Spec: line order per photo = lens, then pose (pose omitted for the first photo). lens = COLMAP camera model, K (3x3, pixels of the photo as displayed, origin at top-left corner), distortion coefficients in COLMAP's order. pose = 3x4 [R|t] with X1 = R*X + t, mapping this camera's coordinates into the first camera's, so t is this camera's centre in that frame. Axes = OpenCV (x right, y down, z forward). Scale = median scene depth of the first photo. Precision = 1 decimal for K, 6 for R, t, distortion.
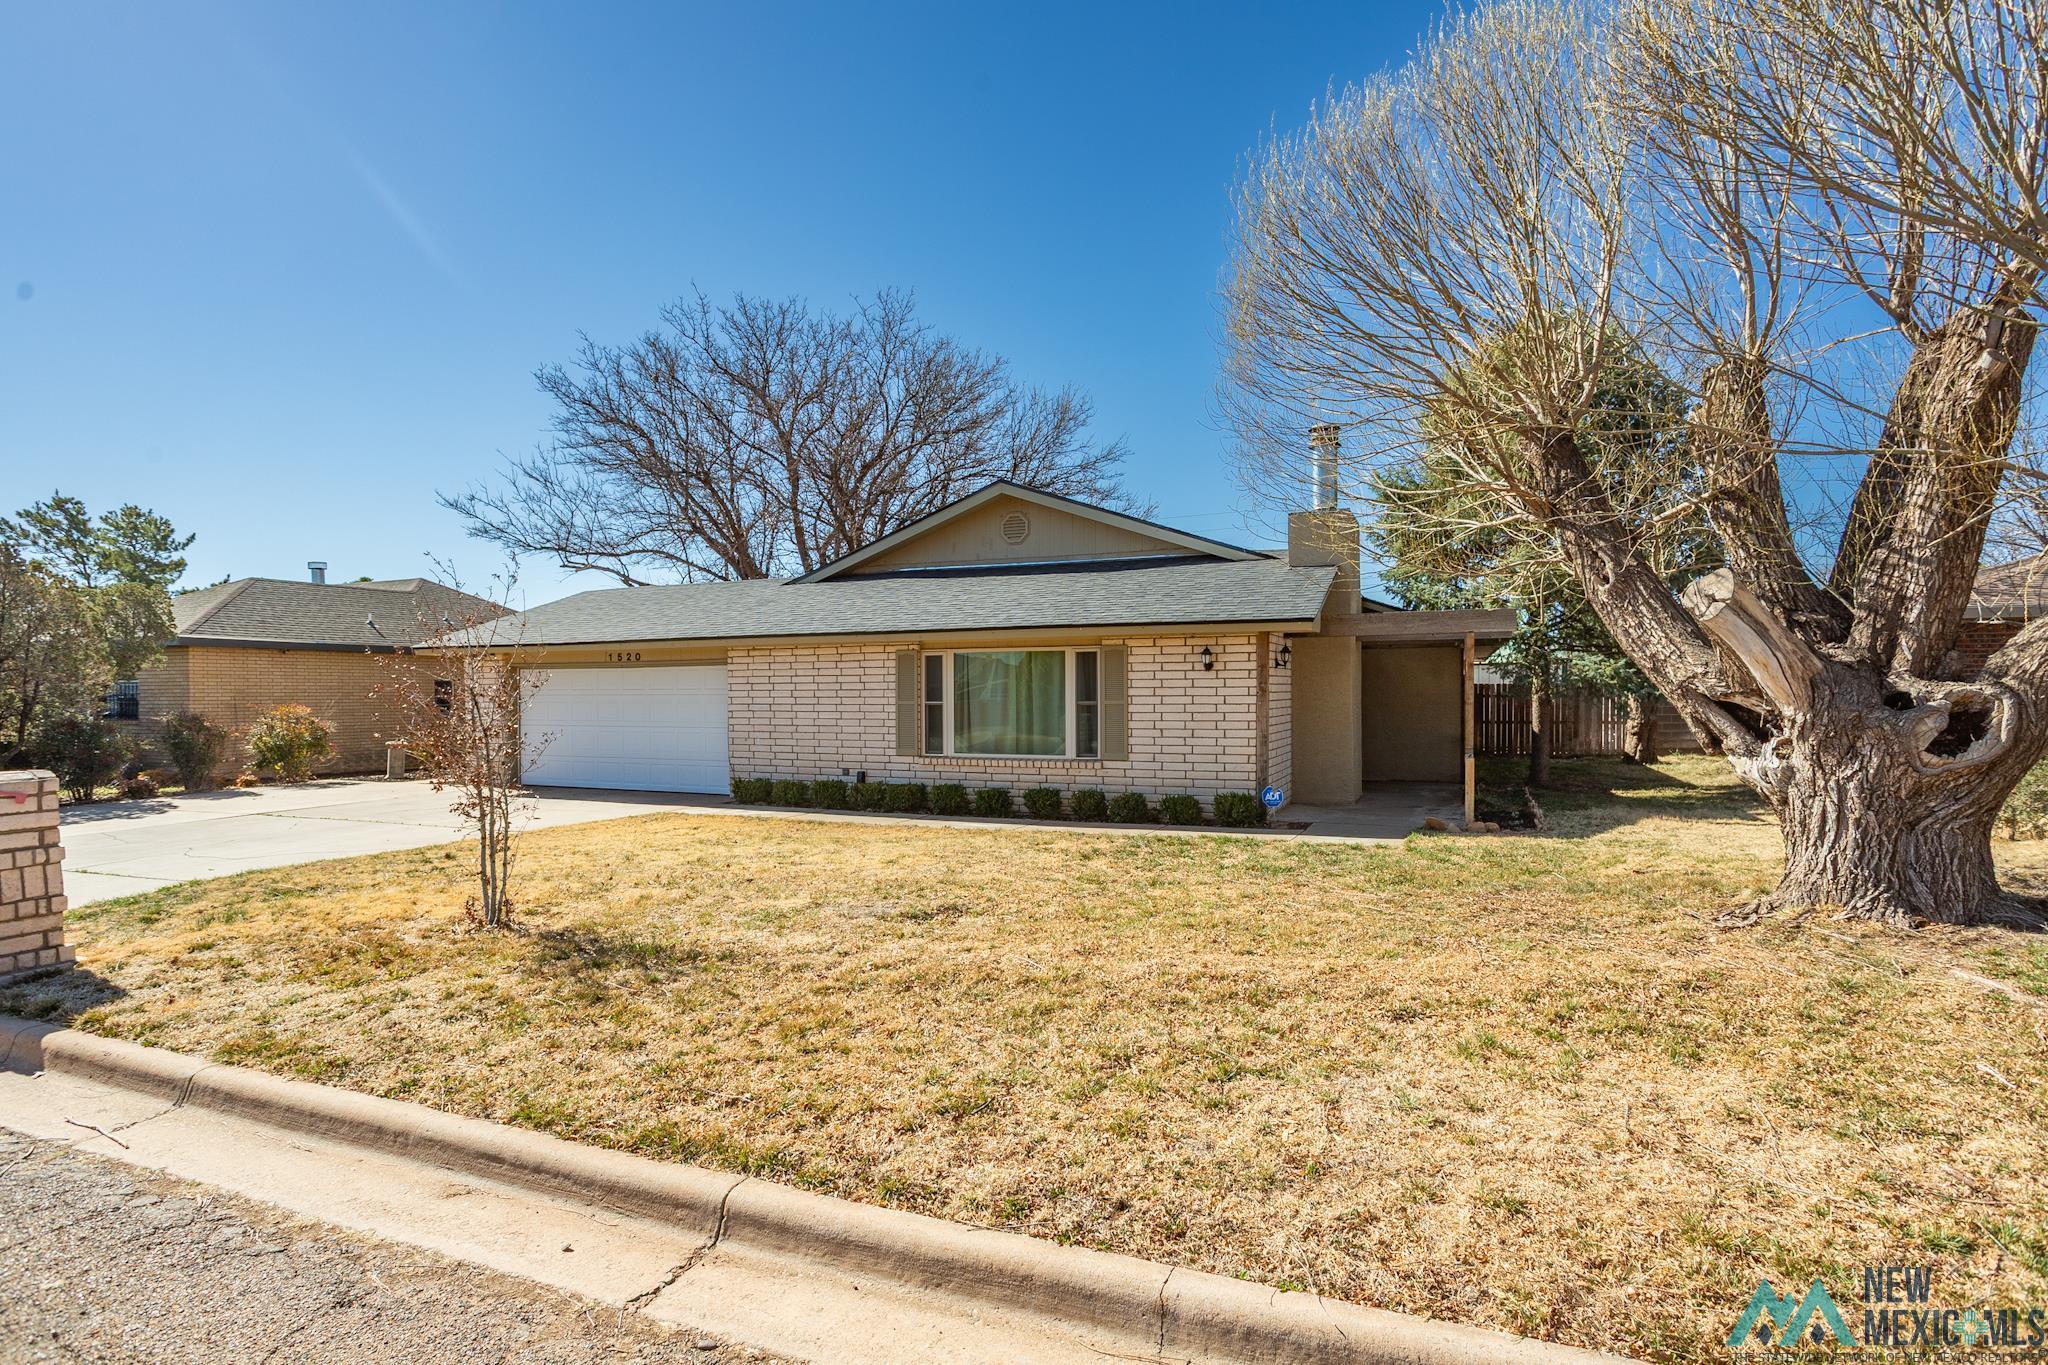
lens RADIAL K [[1038.7, 0, 1033.9], [0, 1038.7, 691.2], [0, 0, 1]] dist [-0.065567, 0.036026]
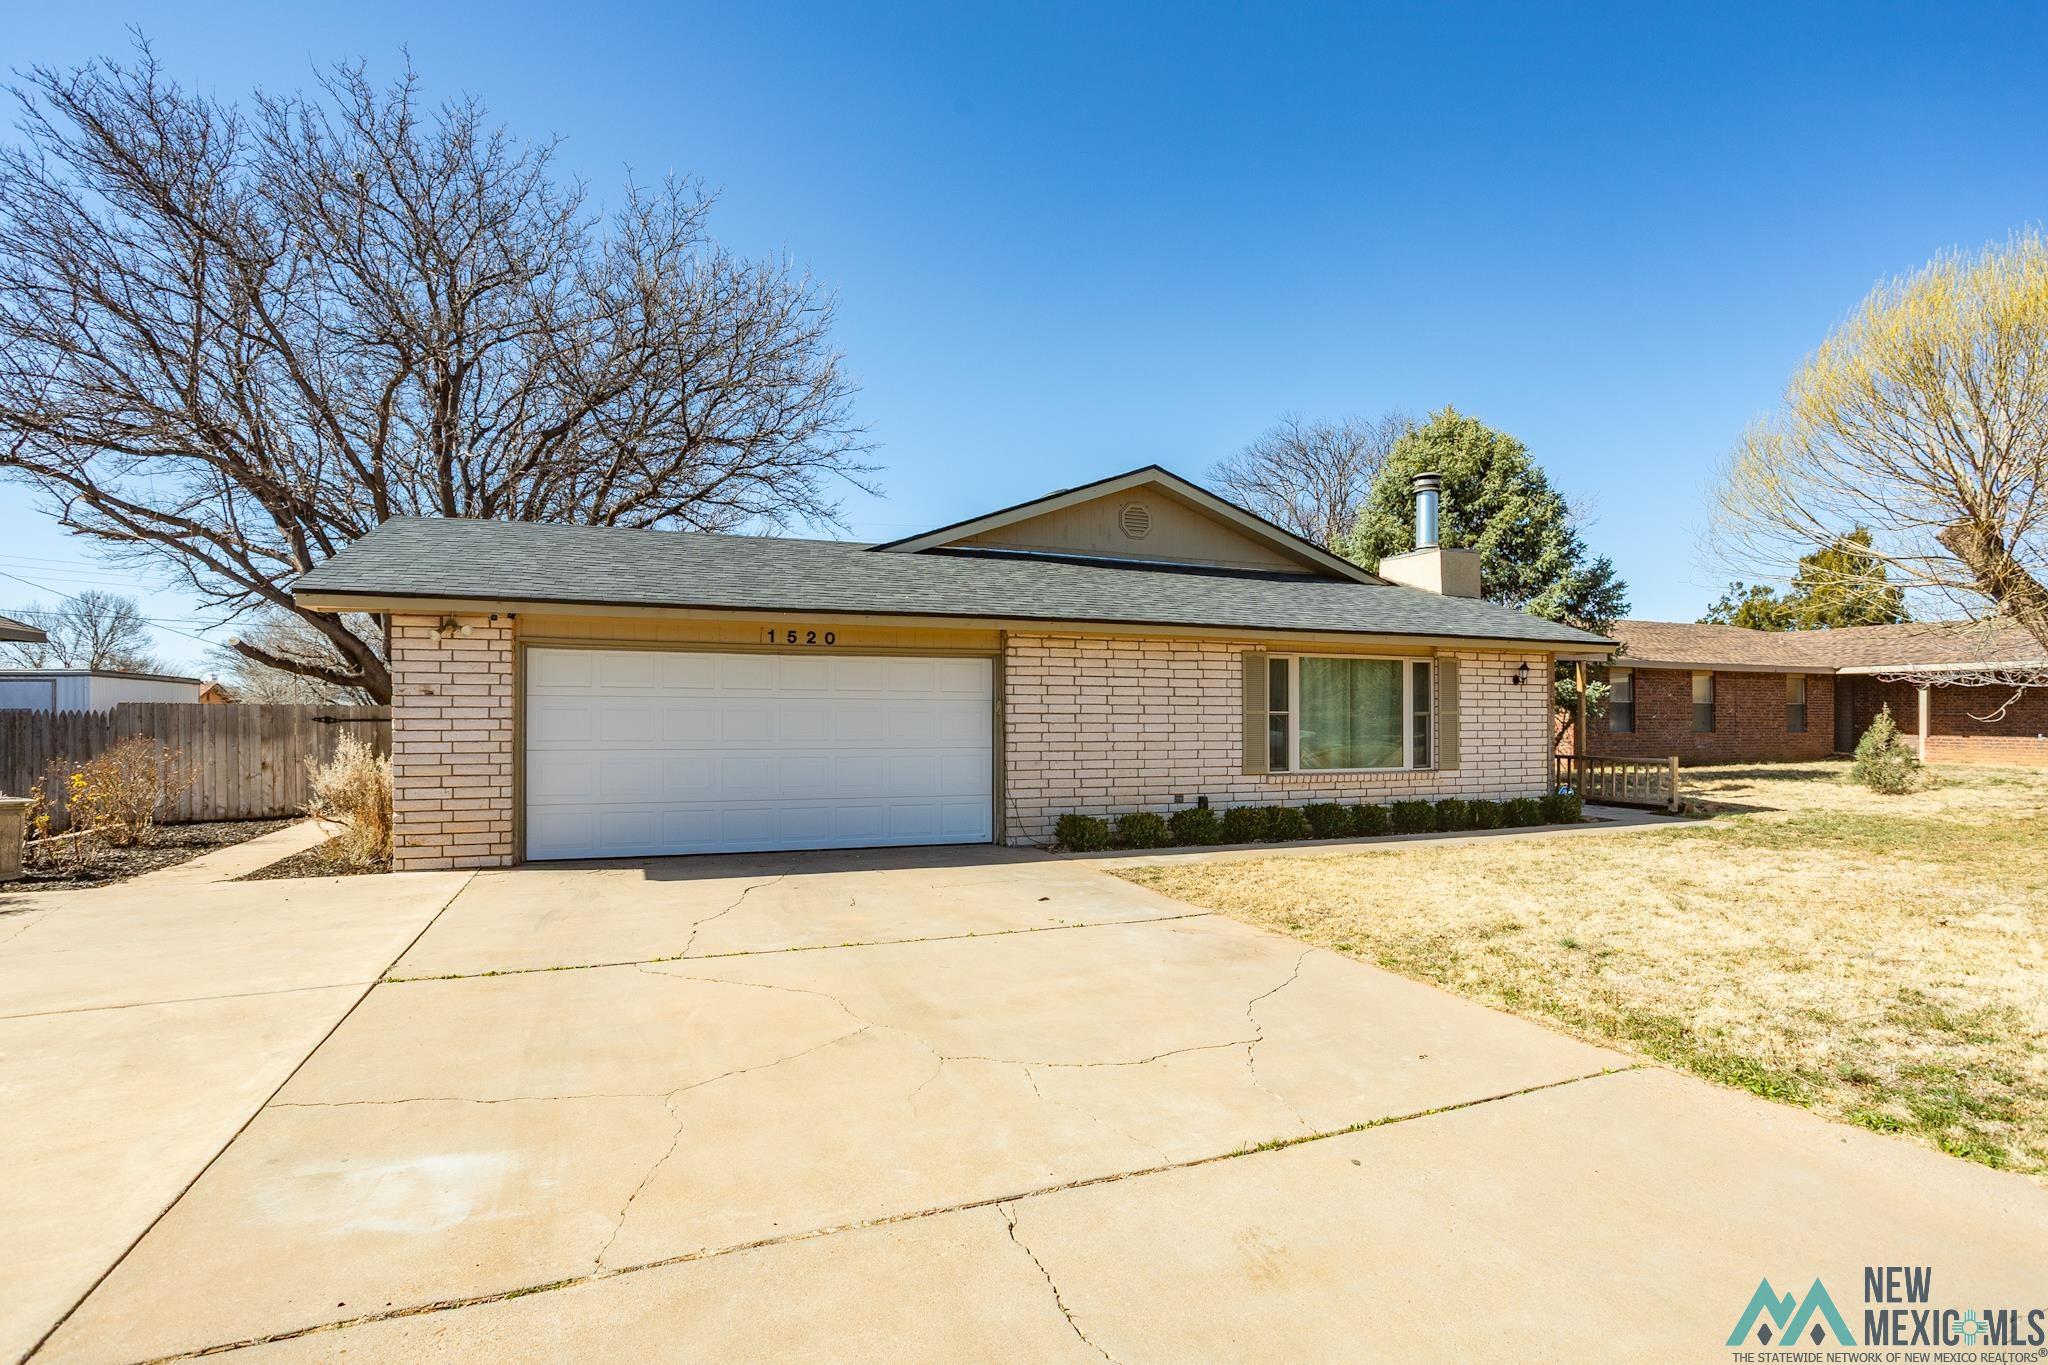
lens RADIAL K [[1017.1, 0, 1026.4], [0, 1017.1, 688.0], [0, 0, 1]] dist [-0.077363, 0.046659]
pose [[0.713899, 0.027160, 0.699721, -0.961974], [-0.006147, 0.999452, -0.032522, 0.022022], [-0.700221, 0.018916, 0.713675, 0.613582]]
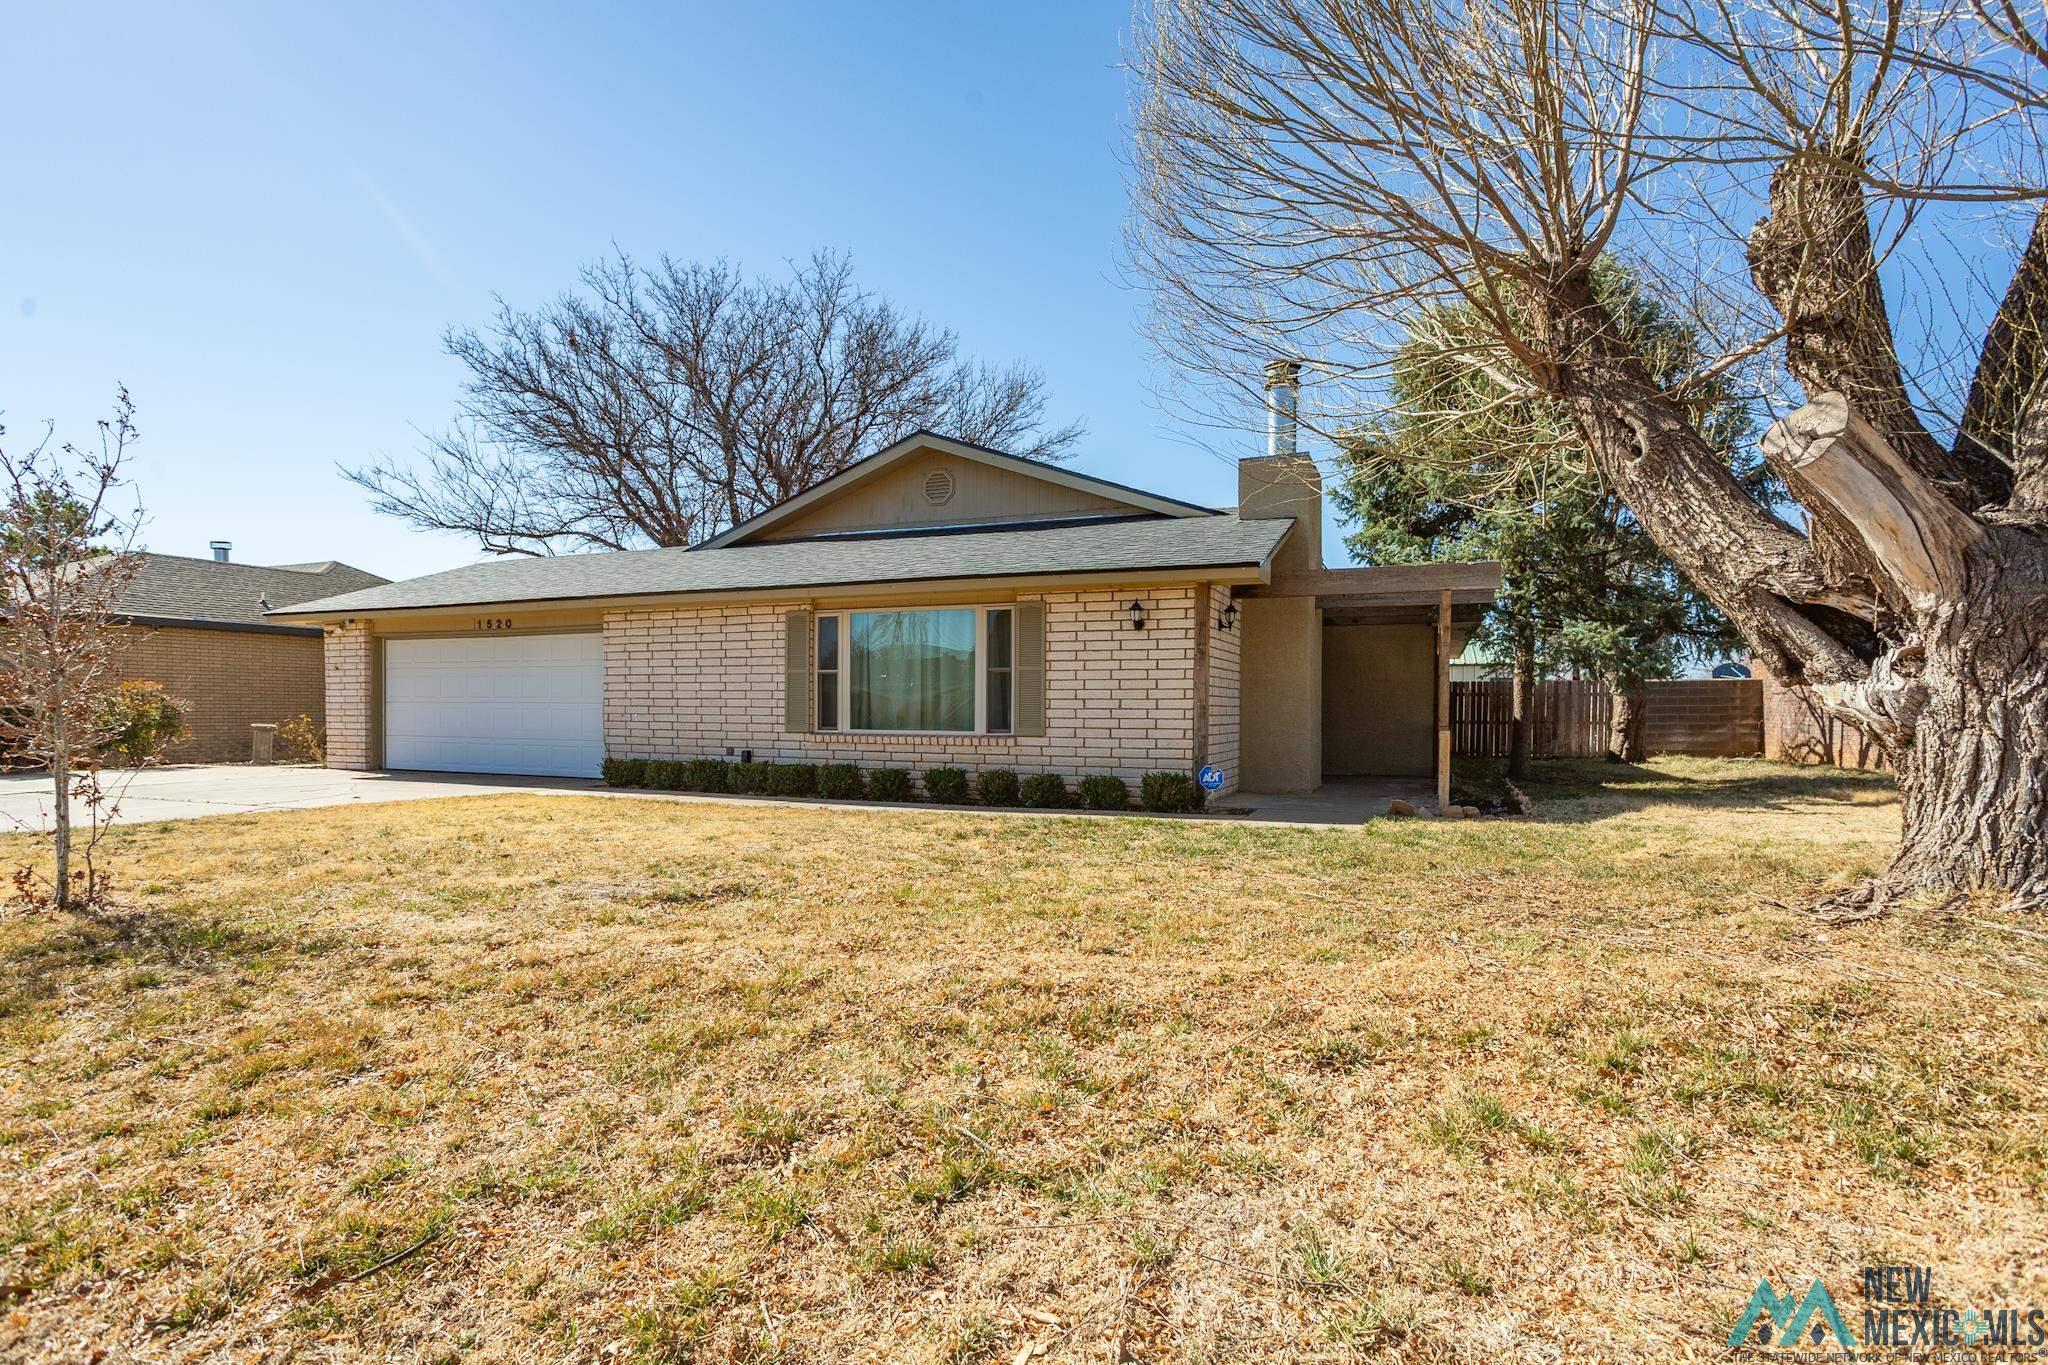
lens RADIAL K [[1019.2, 0, 1027.1], [0, 1019.2, 719.8], [0, 0, 1]] dist [-0.061714, 0.032305]
pose [[0.999867, 0.010368, 0.012573, 0.068096], [-0.010493, 0.999896, 0.009943, 0.047189], [-0.012469, -0.010073, 0.999872, 0.168308]]
